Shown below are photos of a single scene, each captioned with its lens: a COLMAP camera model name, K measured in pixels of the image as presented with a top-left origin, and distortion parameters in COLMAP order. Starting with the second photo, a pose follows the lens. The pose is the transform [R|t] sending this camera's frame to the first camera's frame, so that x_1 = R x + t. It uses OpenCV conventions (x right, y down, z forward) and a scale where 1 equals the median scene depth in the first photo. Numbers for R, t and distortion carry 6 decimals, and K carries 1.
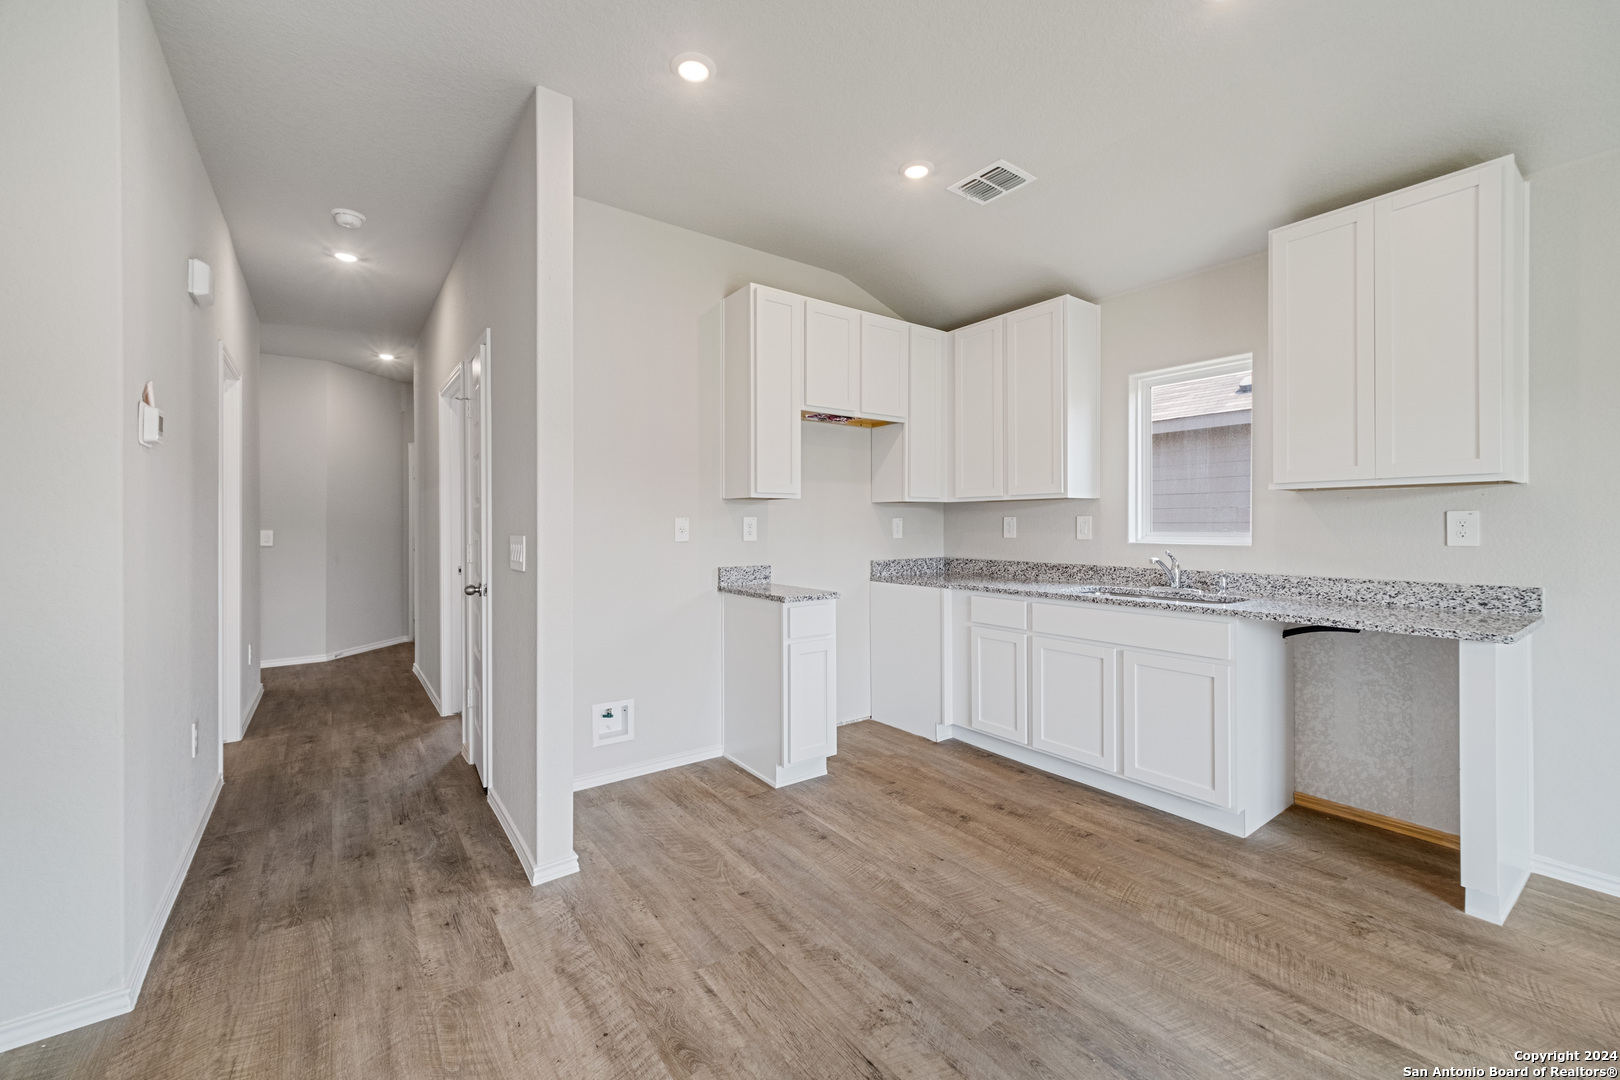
lens RADIAL K [[644.7, 0, 810.4], [0, 644.7, 530.5], [0, 0, 1]] dist [-0.001724, 0.000062]
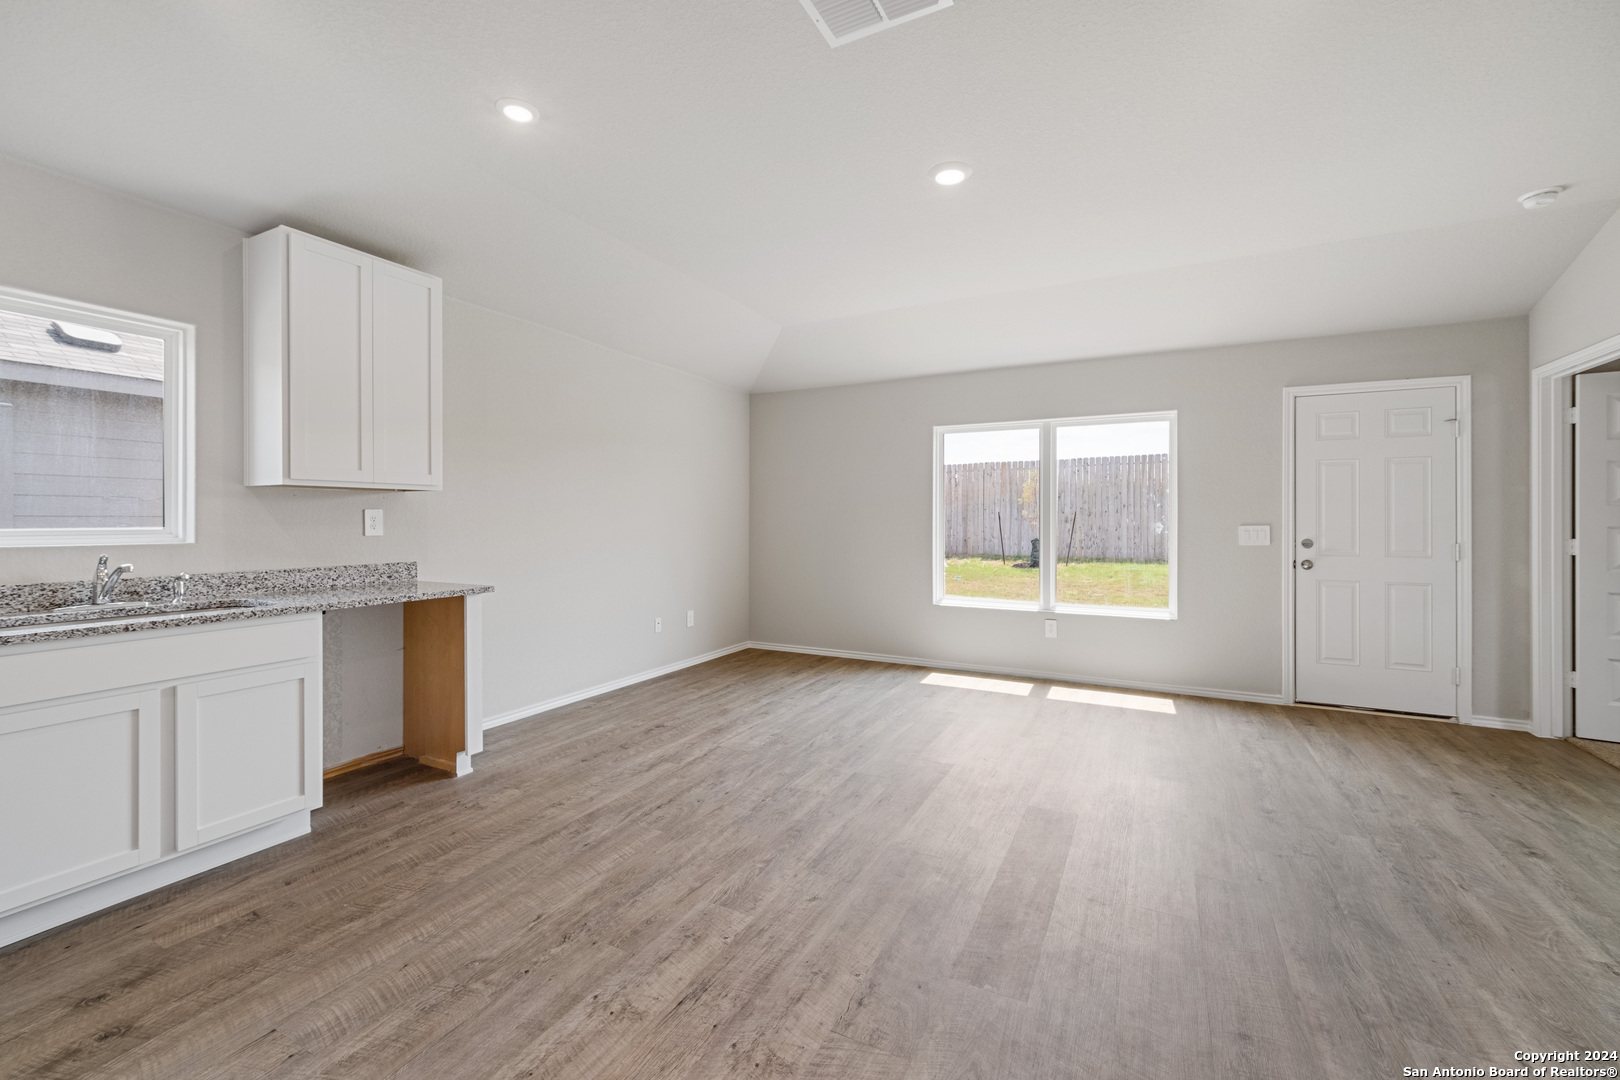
lens RADIAL K [[669.7, 0, 815.1], [0, 669.7, 518.3], [0, 0, 1]] dist [0.001093, -0.000024]
pose [[-0.443737, 0.002421, 0.896154, -0.520471], [0.007308, 0.999973, 0.000918, -0.005234], [-0.896127, 0.006957, -0.443743, 0.643000]]
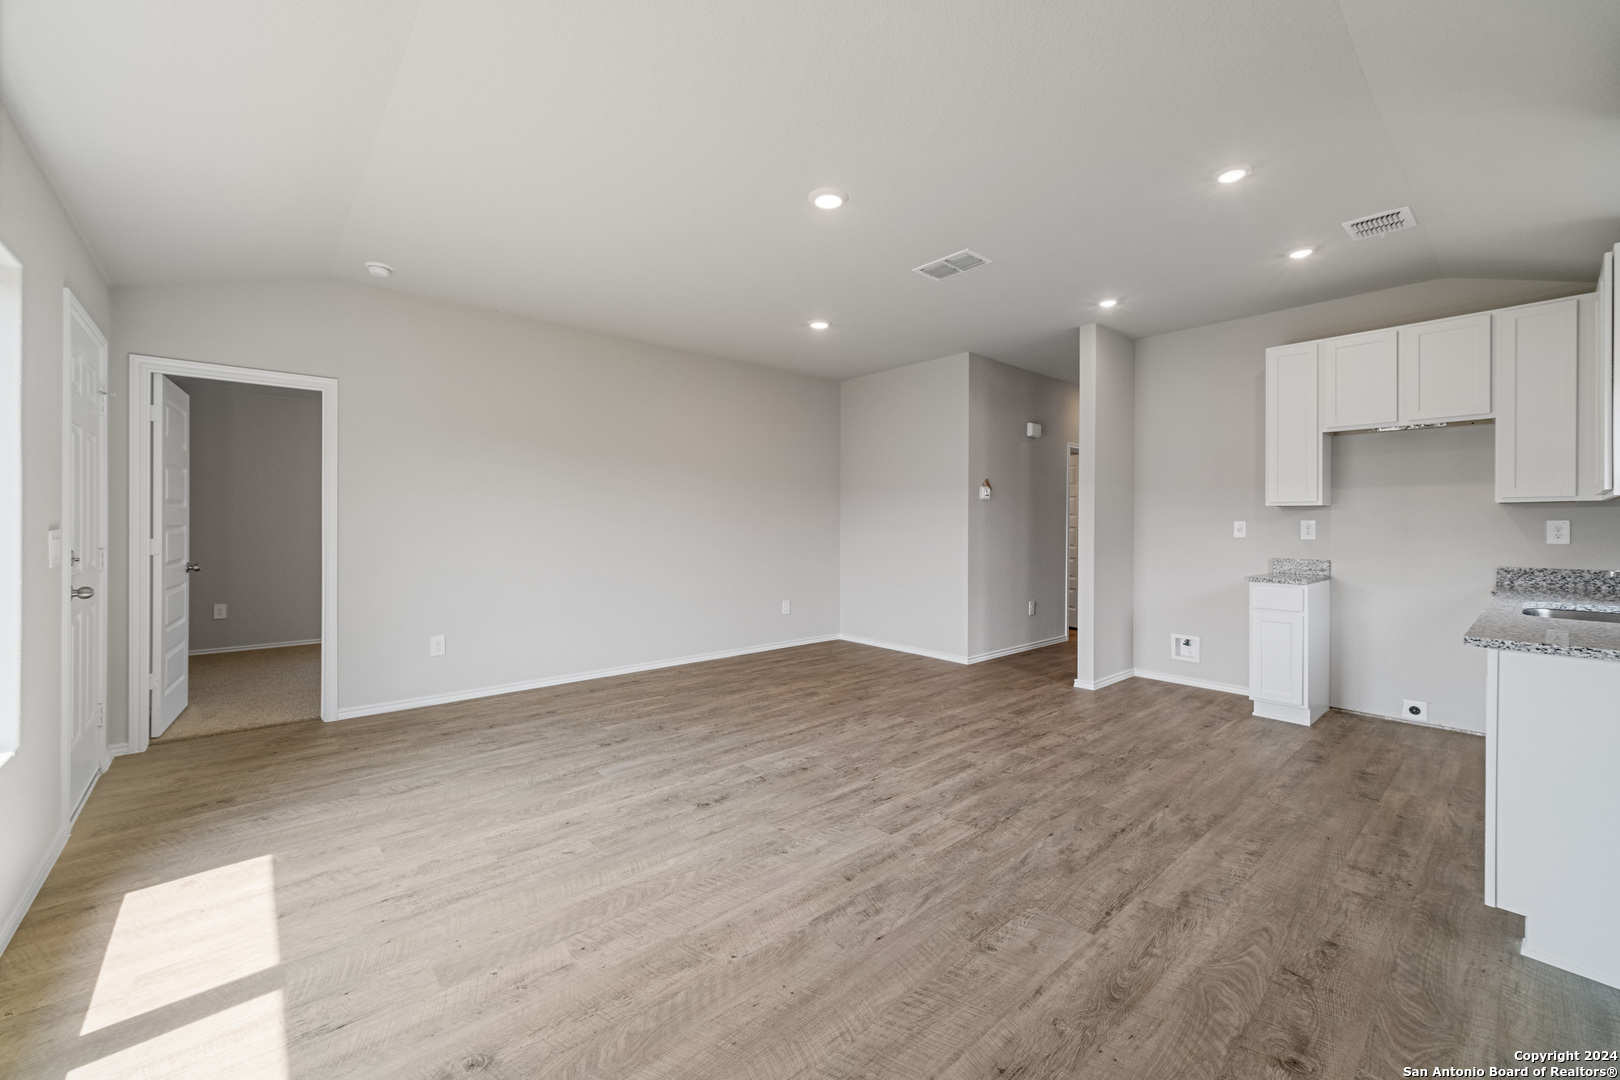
lens RADIAL K [[639.6, 0, 818.9], [0, 639.6, 564.9], [0, 0, 1]] dist [-0.011377, -0.000332]
pose [[0.100717, 0.064867, -0.992798, 1.230131], [-0.015886, 0.997850, 0.063586, 0.003013], [0.994788, 0.009367, 0.101531, -0.078368]]
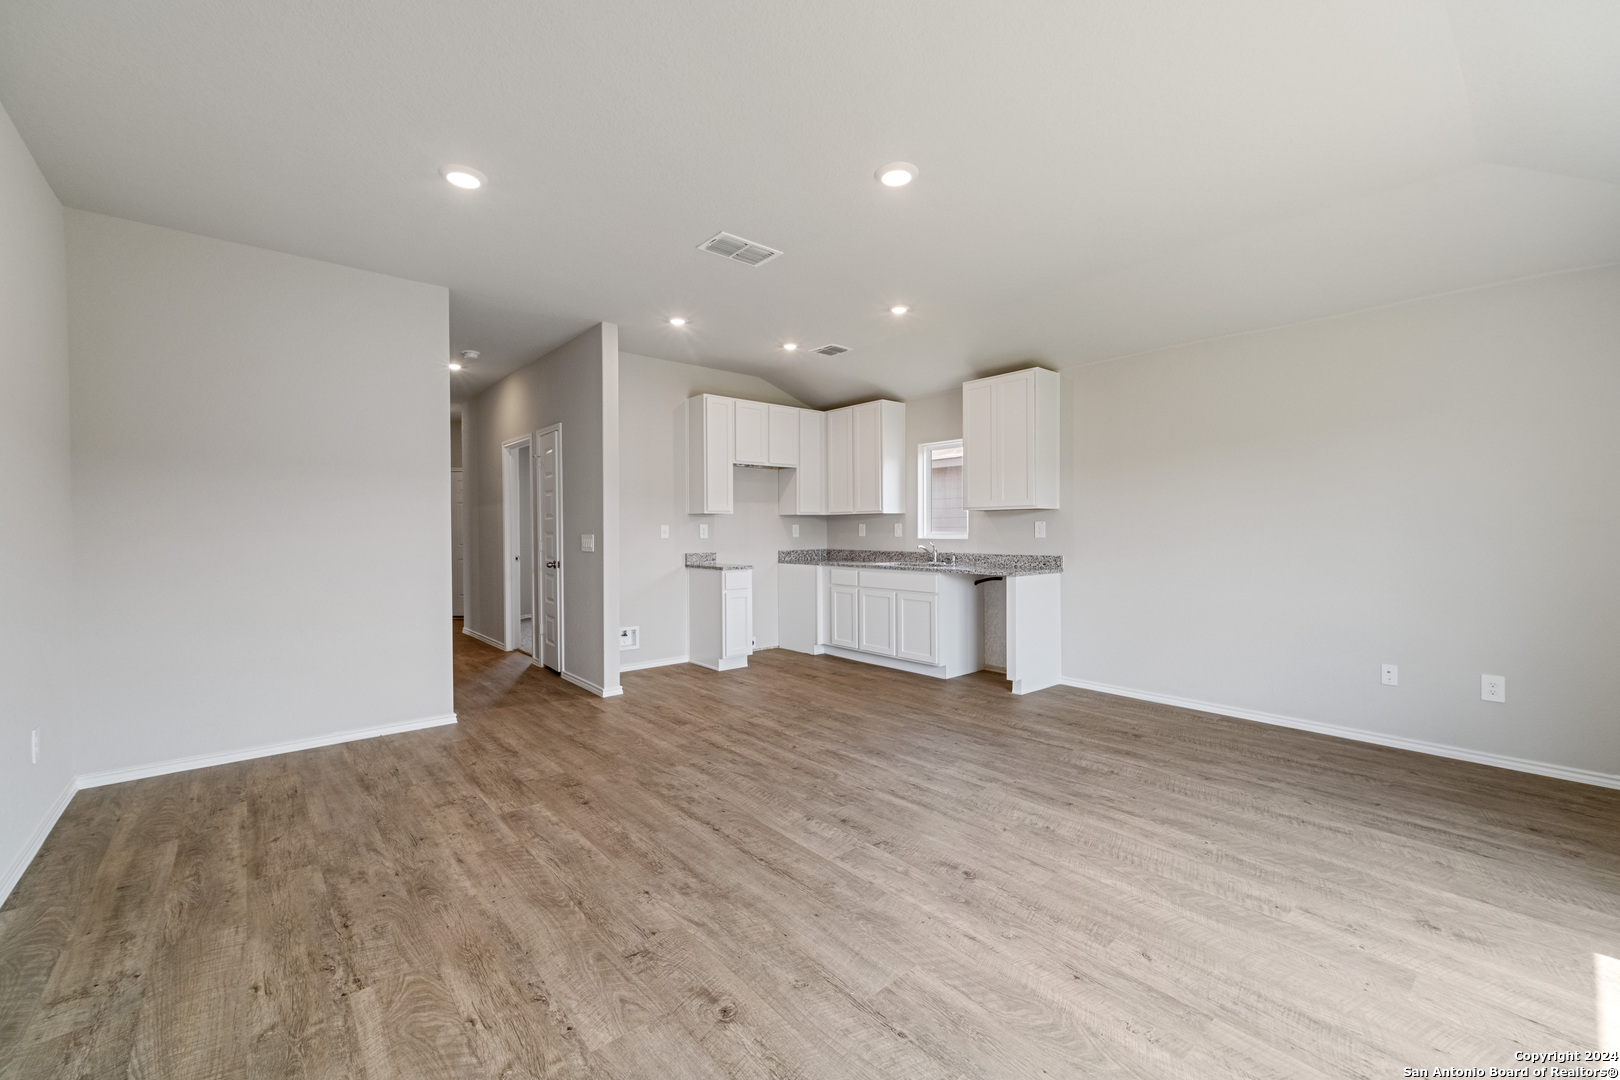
lens RADIAL K [[651.6, 0, 810.0], [0, 651.6, 540.0], [0, 0, 1]] dist [-0.002485, 0.000391]
pose [[0.997395, -0.003711, 0.072035, 0.075634], [0.003192, 0.999968, 0.007315, 0.010816], [-0.072060, -0.007066, 0.997375, -0.897389]]
